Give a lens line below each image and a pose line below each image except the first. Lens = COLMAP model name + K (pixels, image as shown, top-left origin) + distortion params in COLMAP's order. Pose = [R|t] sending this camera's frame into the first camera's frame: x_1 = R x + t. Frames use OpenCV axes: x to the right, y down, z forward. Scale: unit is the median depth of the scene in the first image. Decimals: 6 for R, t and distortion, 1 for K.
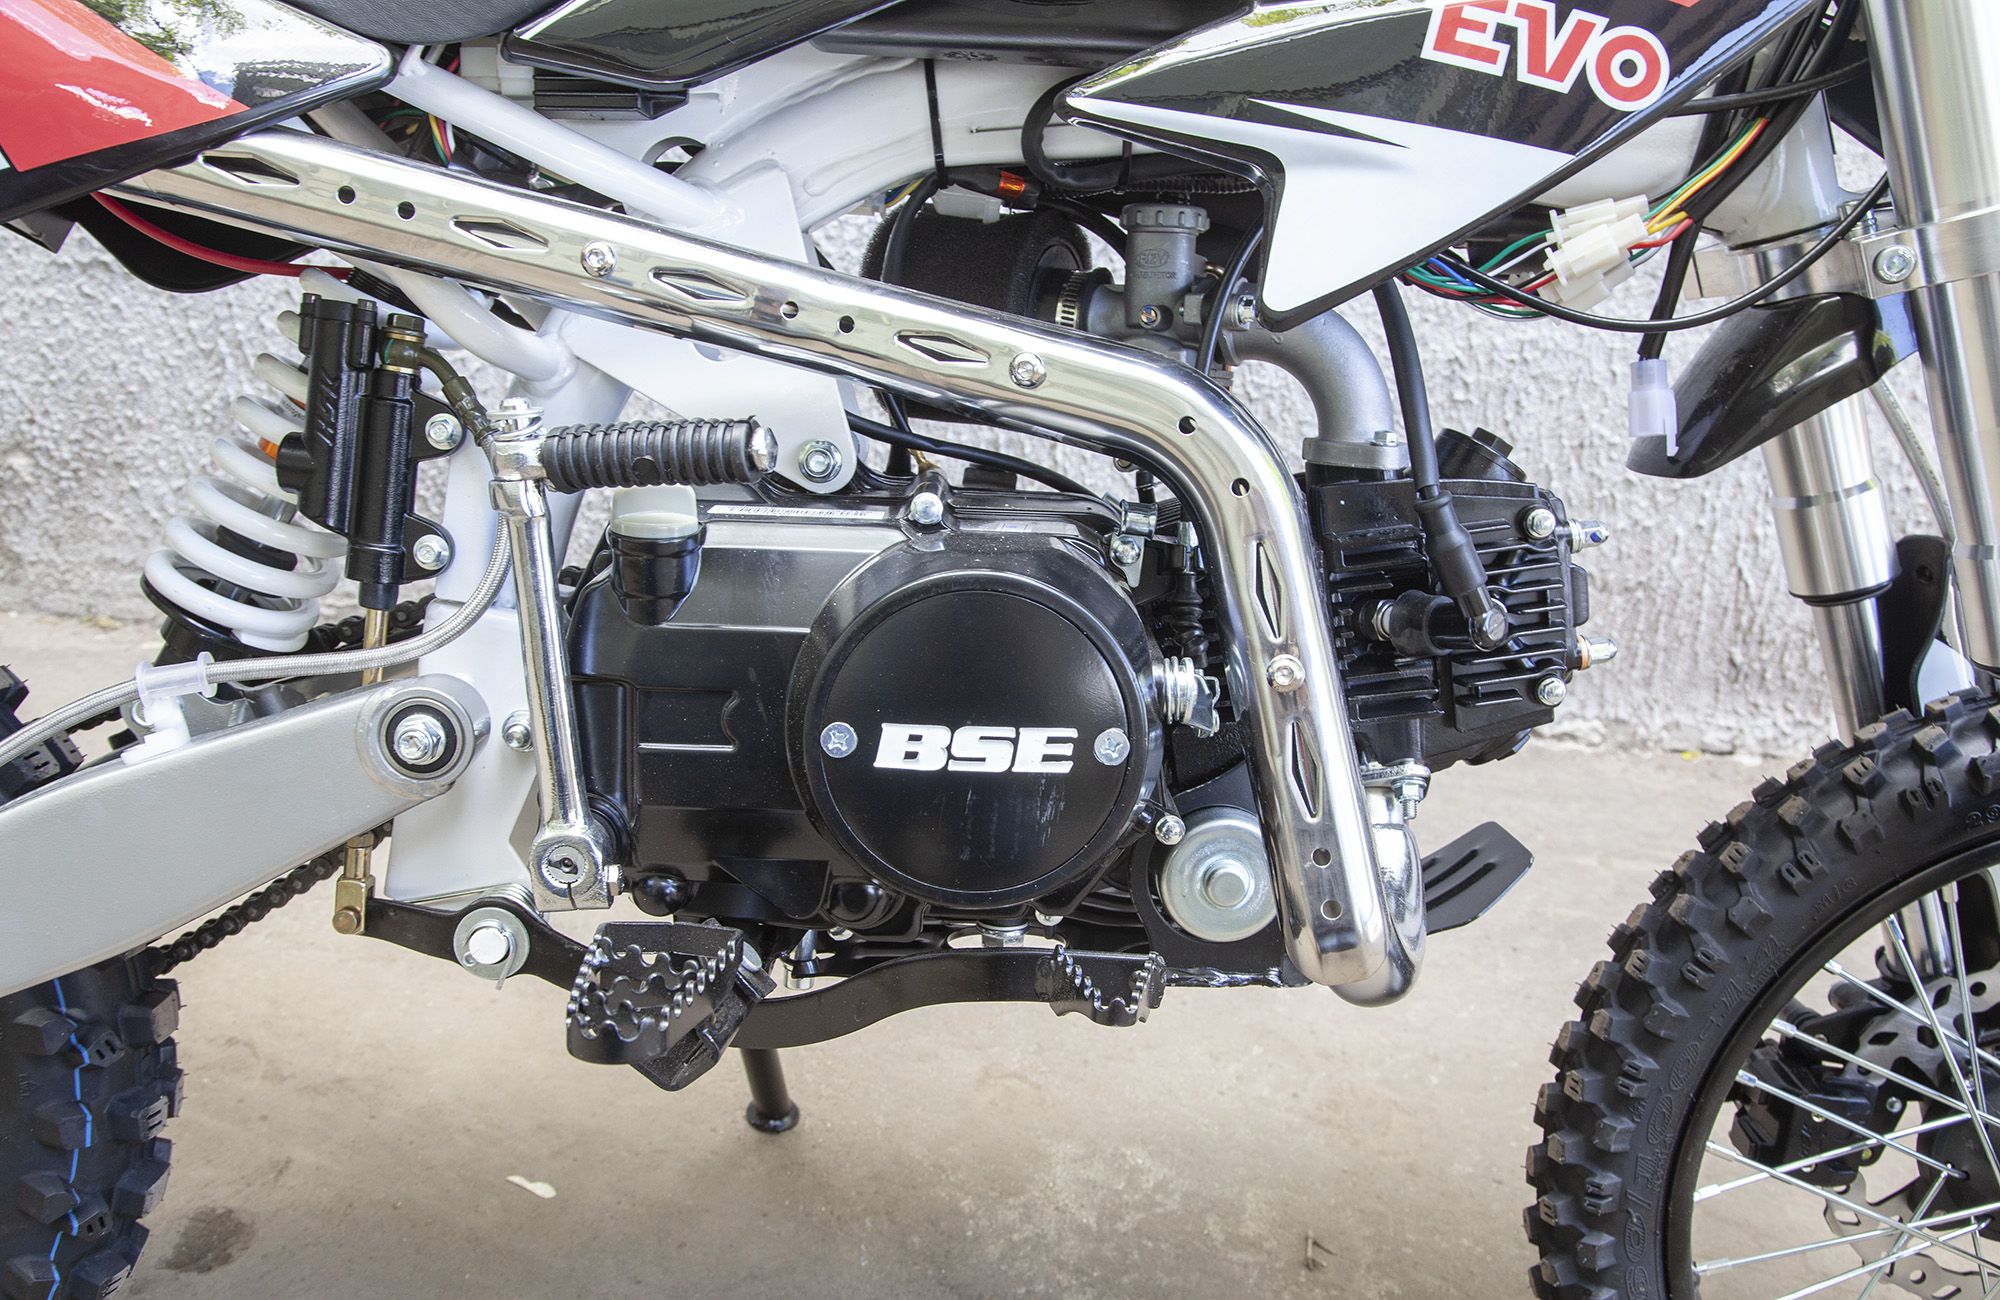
lens RADIAL K [[1804.5, 0, 1004.9], [0, 1804.5, 641.3], [0, 0, 1]] dist [-0.013738, 0.001921]
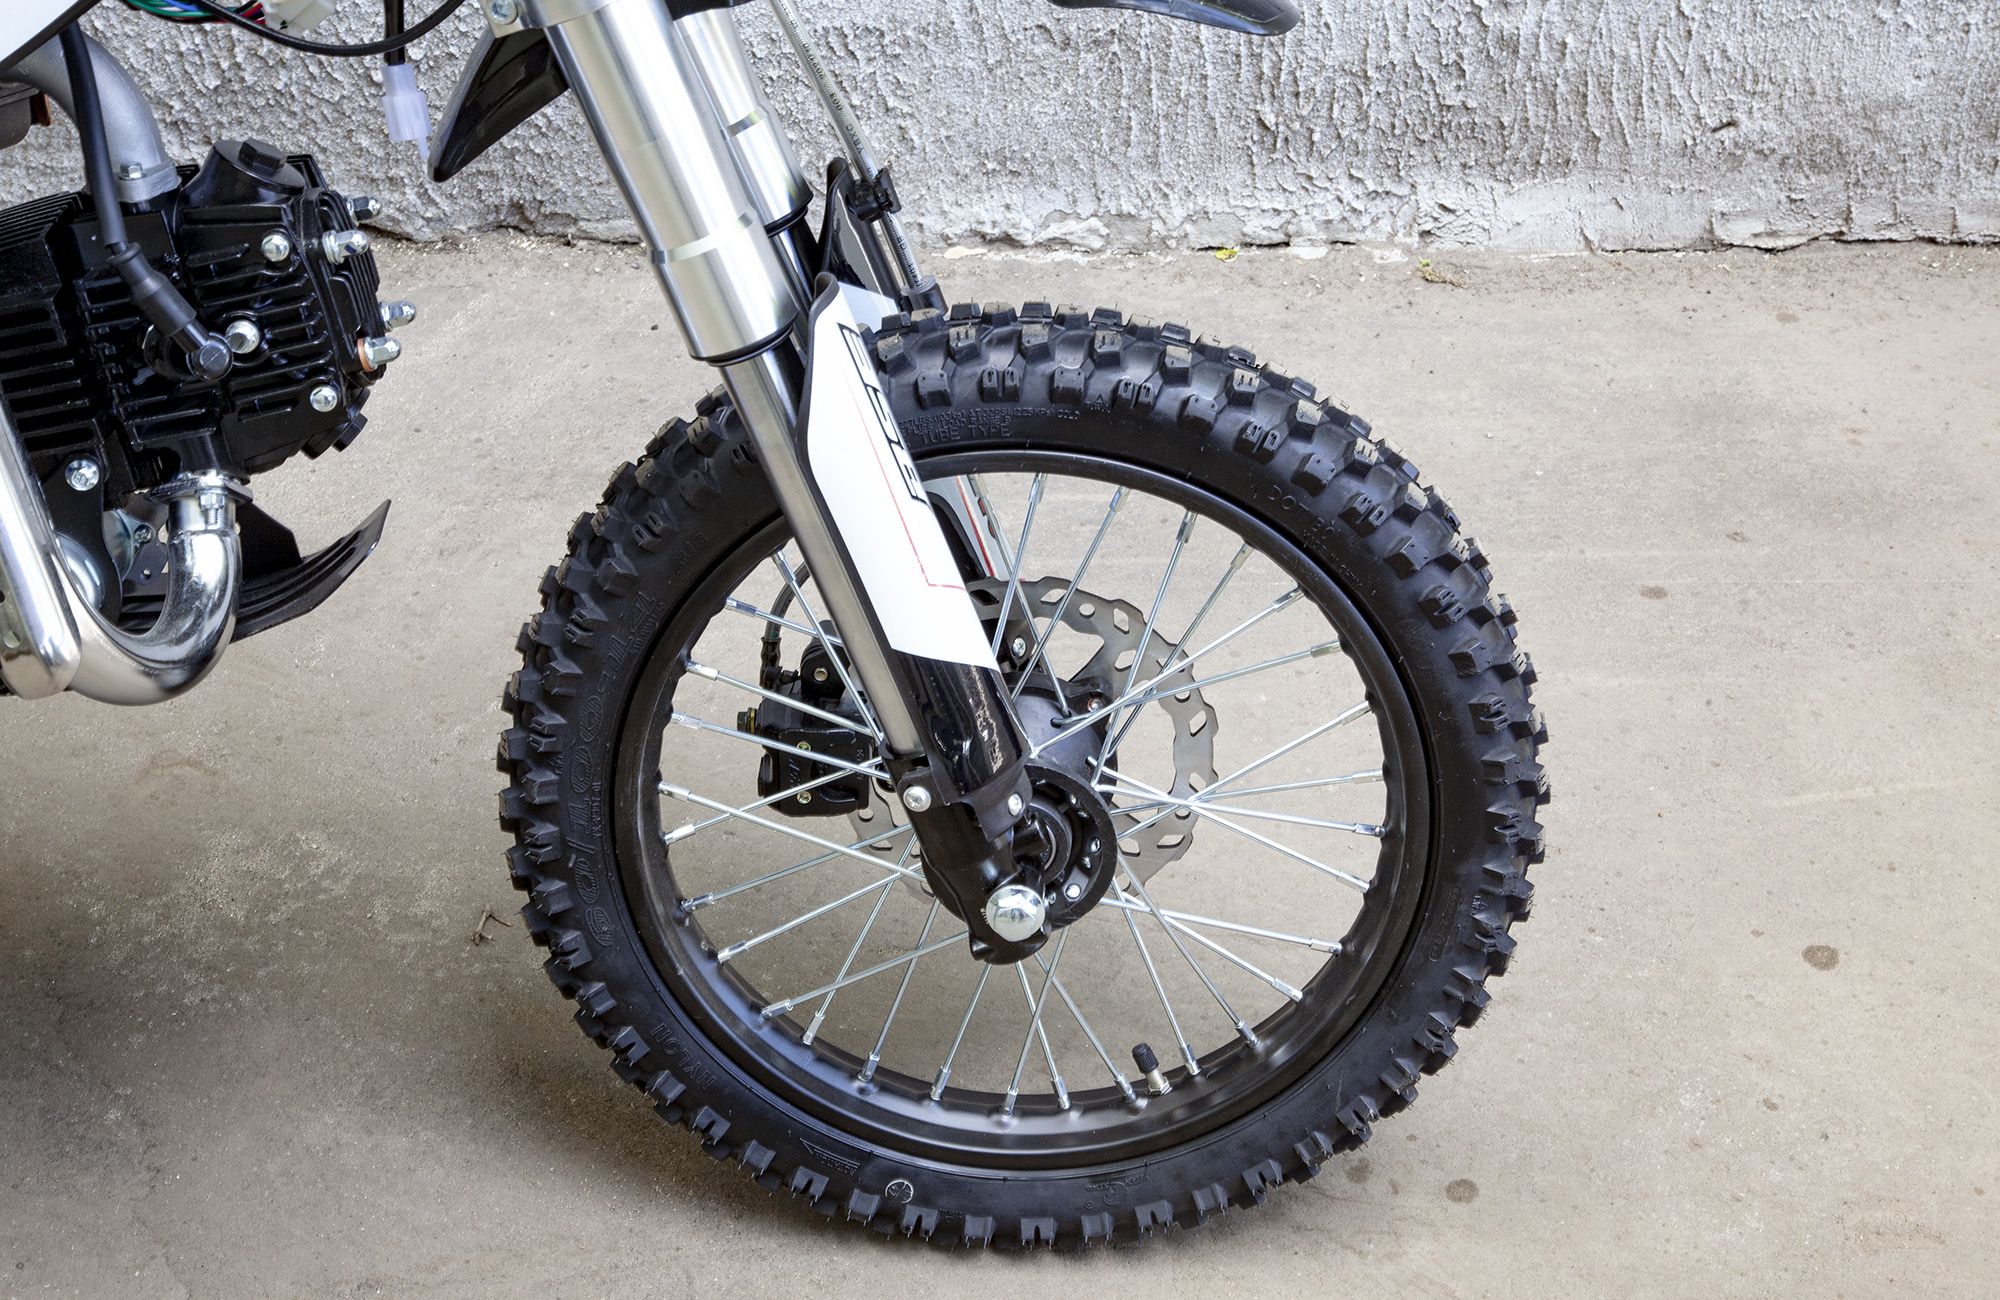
lens RADIAL K [[3475.9, 0, 998.8], [0, 3475.9, 657.3], [0, 0, 1]] dist [0.261140, 0.000000]
pose [[0.995967, -0.086134, -0.025095, 0.450059], [0.089573, 0.970468, 0.223982, -0.154579], [0.005062, -0.225326, 0.974270, -0.644961]]
